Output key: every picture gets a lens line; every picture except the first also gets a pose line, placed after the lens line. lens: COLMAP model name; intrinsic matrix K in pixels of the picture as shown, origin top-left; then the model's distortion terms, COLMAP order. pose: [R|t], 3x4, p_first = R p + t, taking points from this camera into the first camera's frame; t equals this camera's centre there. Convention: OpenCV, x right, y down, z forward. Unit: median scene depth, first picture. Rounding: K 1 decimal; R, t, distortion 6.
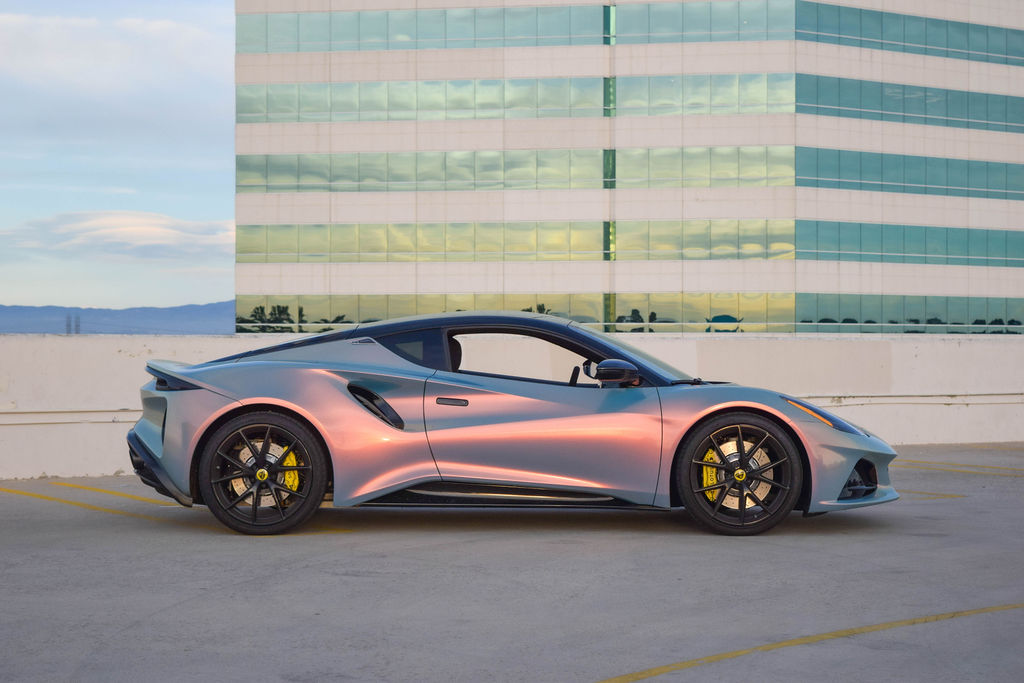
lens RADIAL K [[2056.1, 0, 512.0], [0, 2056.1, 341.5], [0, 0, 1]] dist [0.045287, 0.088007]
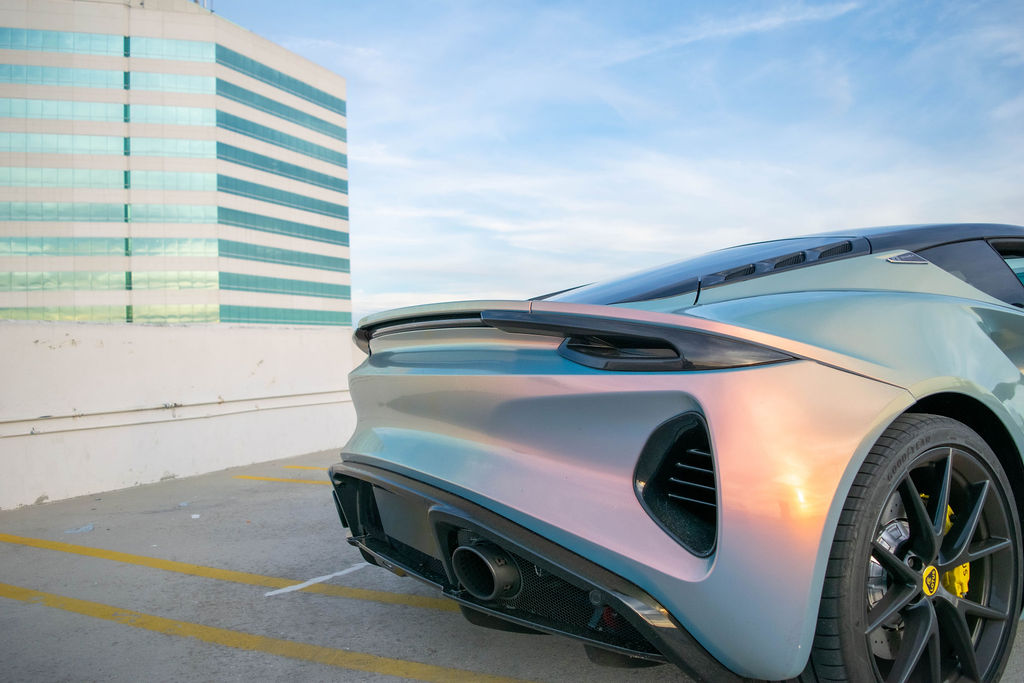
lens RADIAL K [[804.1, 0, 512.0], [0, 804.1, 341.5], [0, 0, 1]] dist [-0.089185, 0.003198]
pose [[0.858935, -0.022289, 0.511600, -0.188945], [0.033716, 0.999346, -0.013066, 0.014674], [-0.510974, 0.028472, 0.859125, 0.667457]]
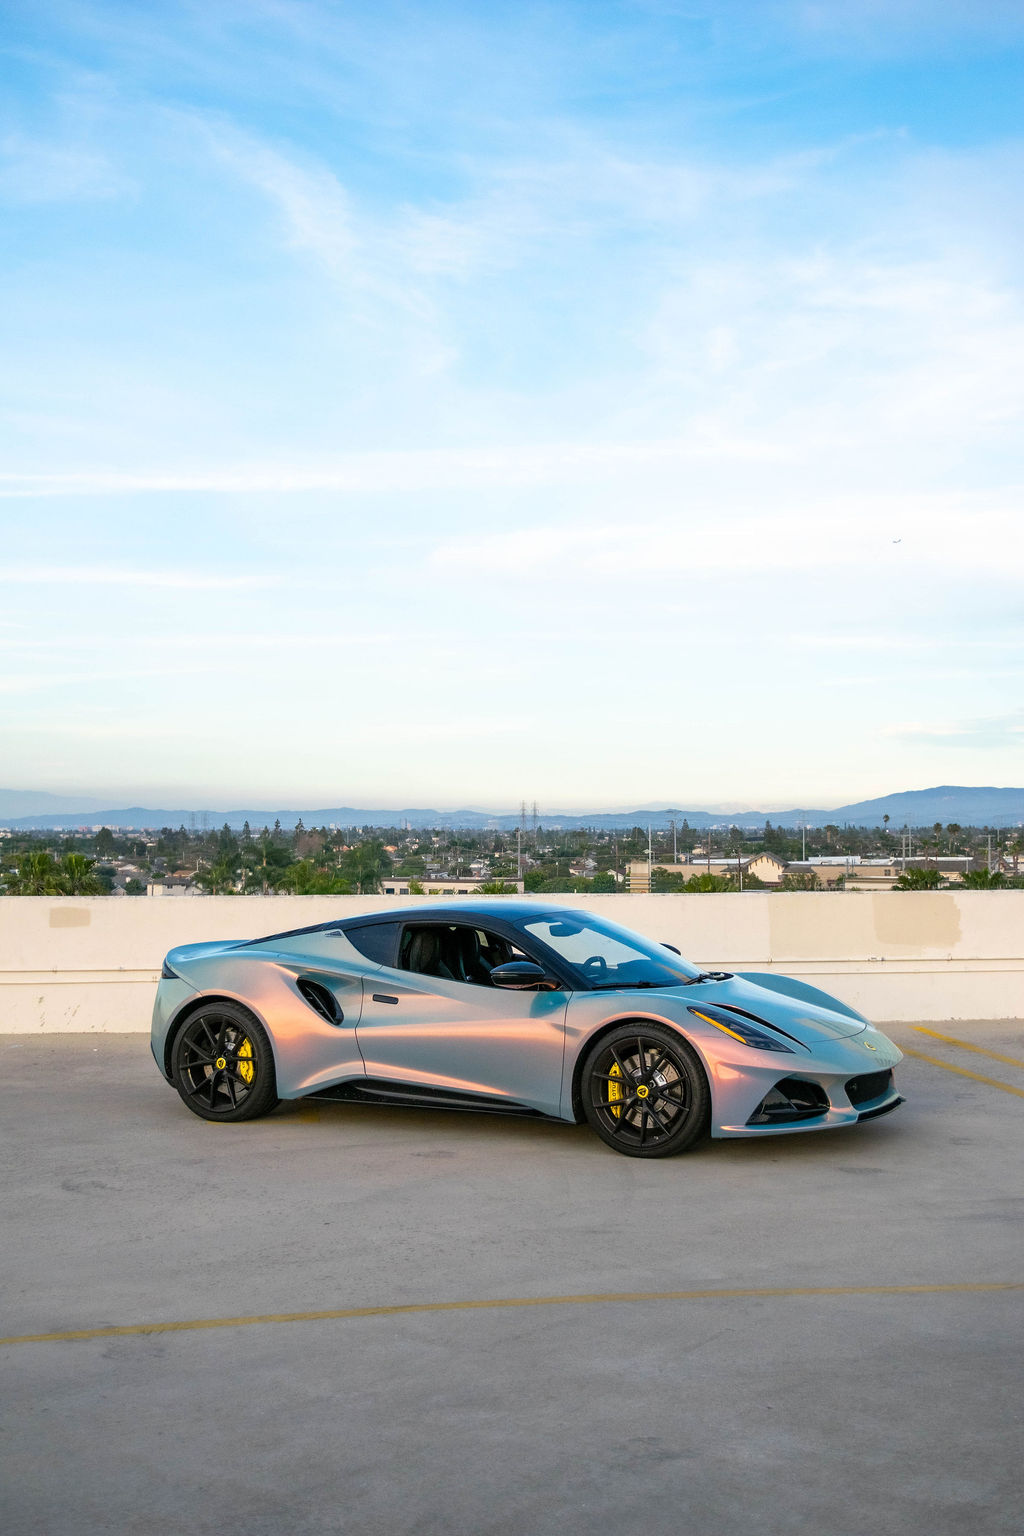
lens RADIAL K [[1943.5, 0, 512.0], [0, 1943.5, 768.0], [0, 0, 1]] dist [-0.024635, -0.058007]
pose [[0.881677, -0.017987, -0.471511, 0.345825], [0.005344, 0.999590, -0.028139, -0.041081], [0.471824, 0.022290, 0.881411, 0.146065]]
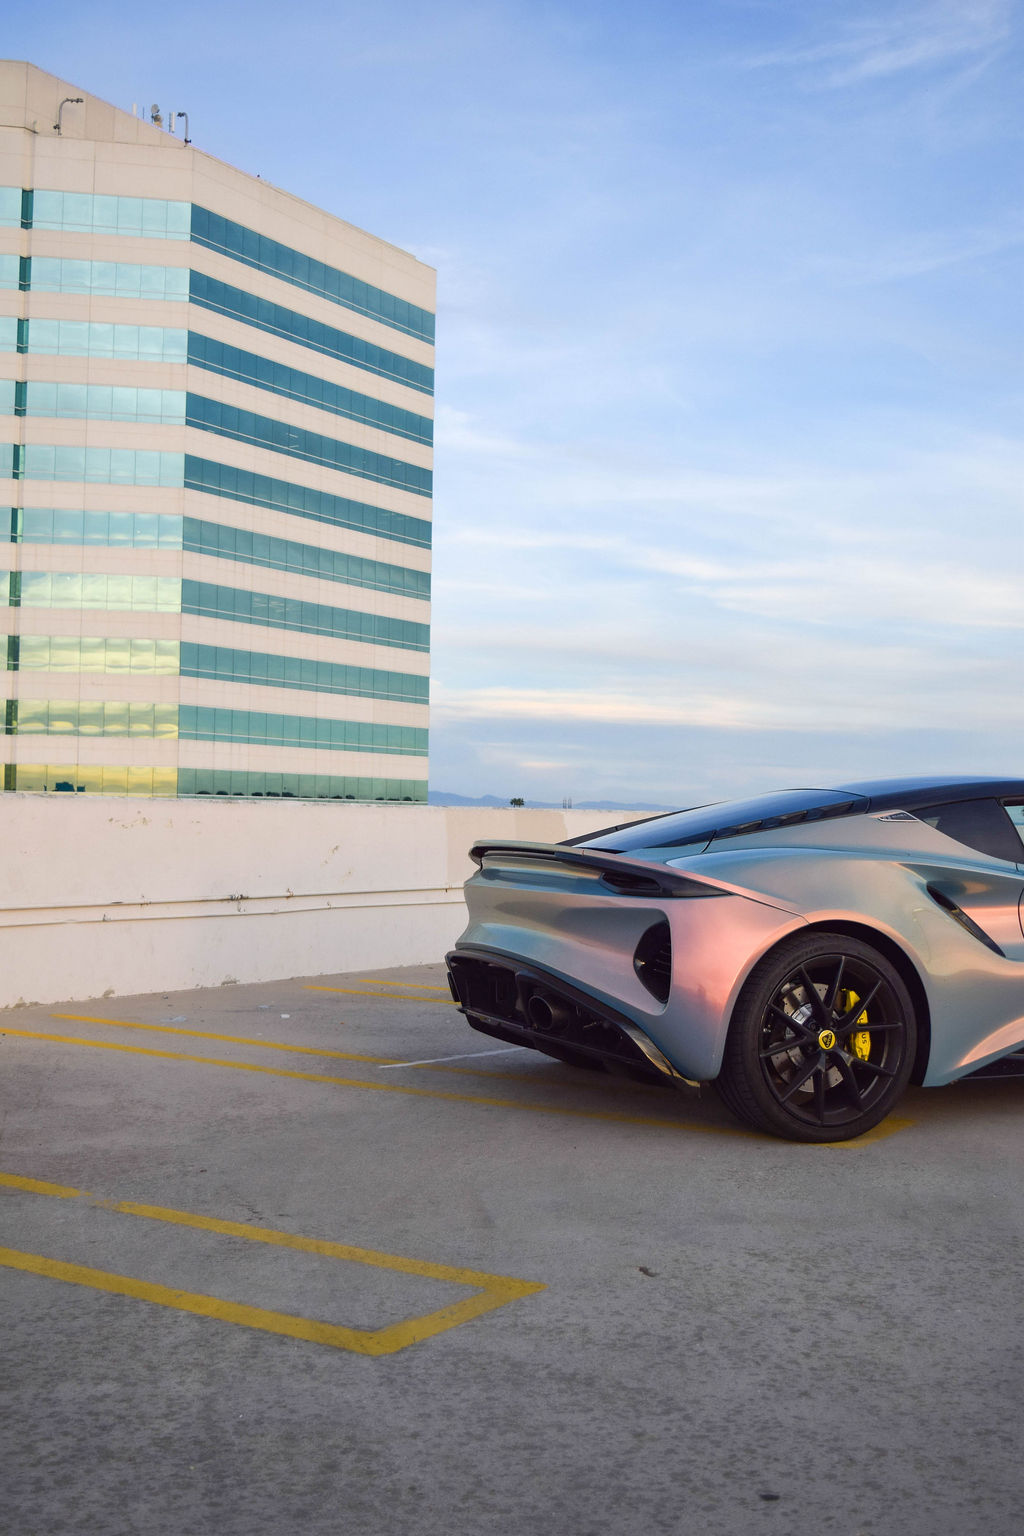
lens RADIAL K [[1662.7, 0, 512.0], [0, 1662.7, 768.0], [0, 0, 1]] dist [-0.066664, 0.012216]
pose [[0.923480, 0.025448, 0.382802, -0.284253], [-0.015688, 0.999468, -0.028597, 0.001077], [-0.383326, 0.020403, 0.923388, 0.432059]]
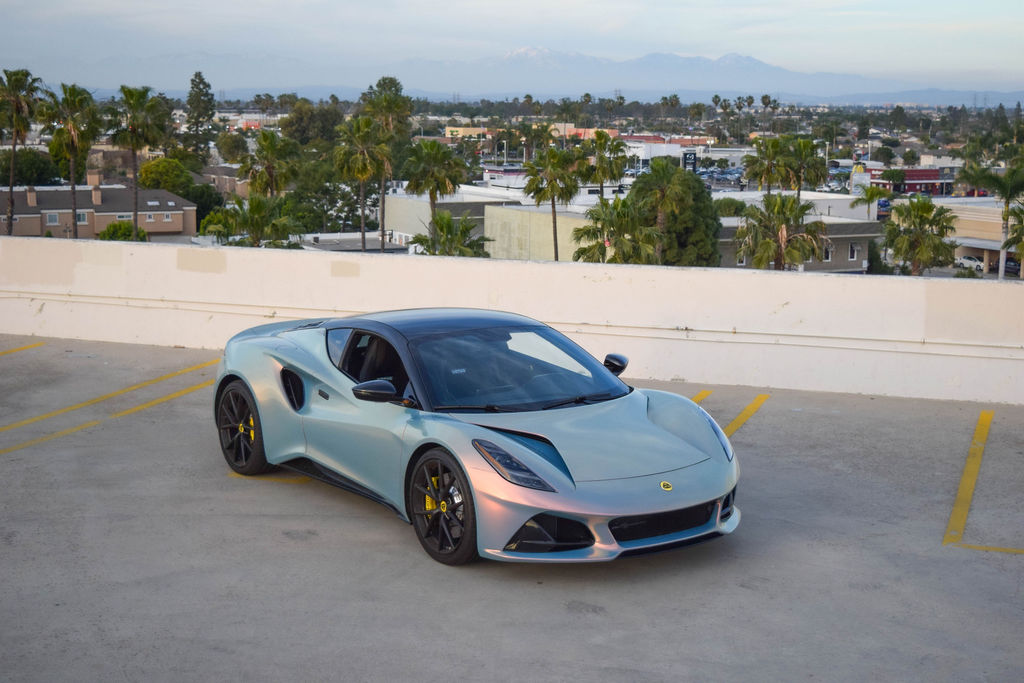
lens RADIAL K [[1547.5, 0, 512.0], [0, 1547.5, 341.5], [0, 0, 1]] dist [0.007772, -0.082330]
pose [[0.580162, 0.128086, -0.804367, 0.555388], [-0.003024, 0.987890, 0.155129, -0.104102], [0.814495, -0.087568, 0.573523, 0.424095]]
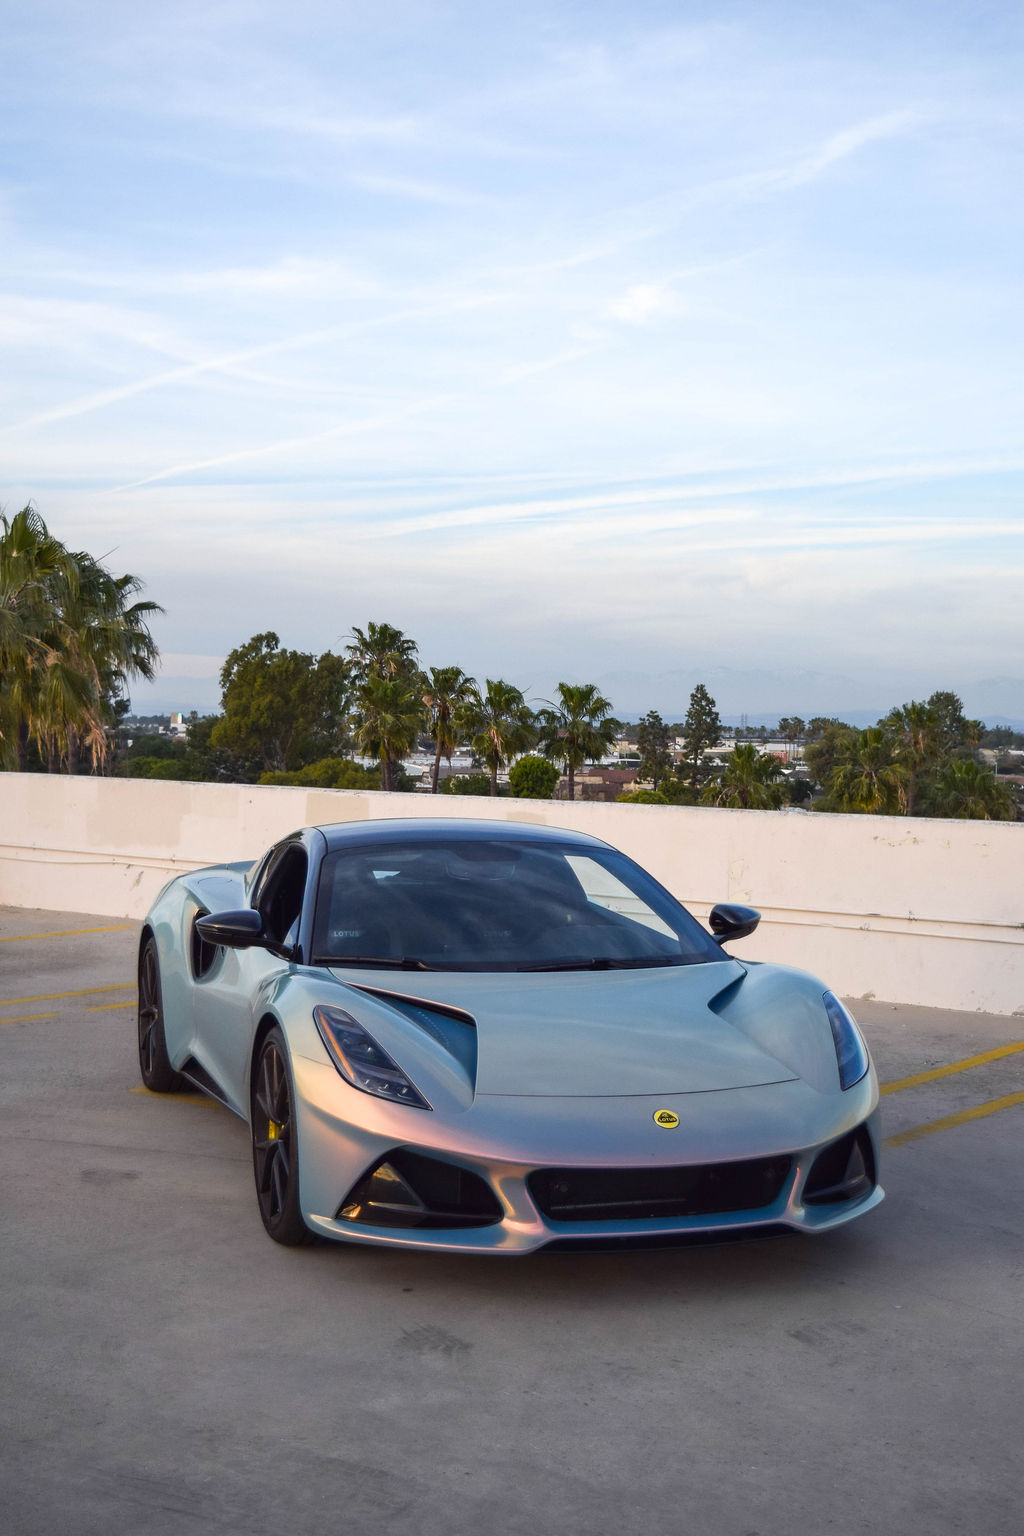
lens RADIAL K [[1999.5, 0, 512.0], [0, 1999.5, 768.0], [0, 0, 1]] dist [-0.027492, 0.000634]
pose [[0.310704, 0.025231, -0.950172, 0.477522], [-0.013898, 0.999661, 0.022000, -0.036186], [0.950405, 0.006370, 0.310950, 0.648989]]
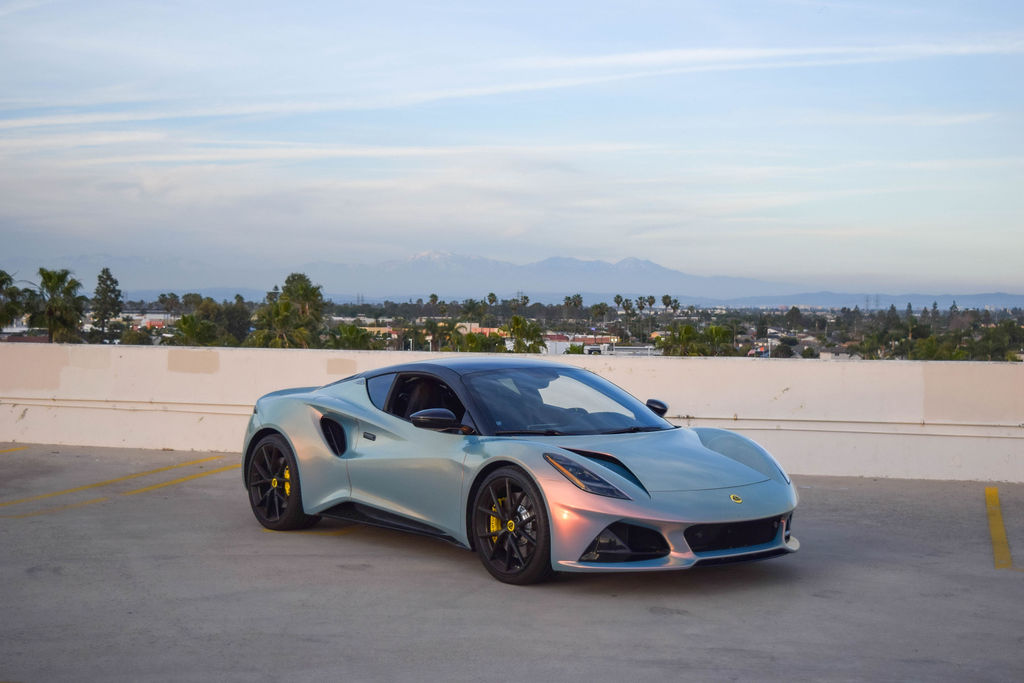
lens RADIAL K [[1547.5, 0, 512.0], [0, 1547.5, 341.5], [0, 0, 1]] dist [0.007772, -0.082330]
pose [[0.630840, 0.022317, -0.775592, 0.527609], [-0.005070, 0.999684, 0.024641, -0.035512], [0.775896, -0.011612, 0.630753, 0.367851]]
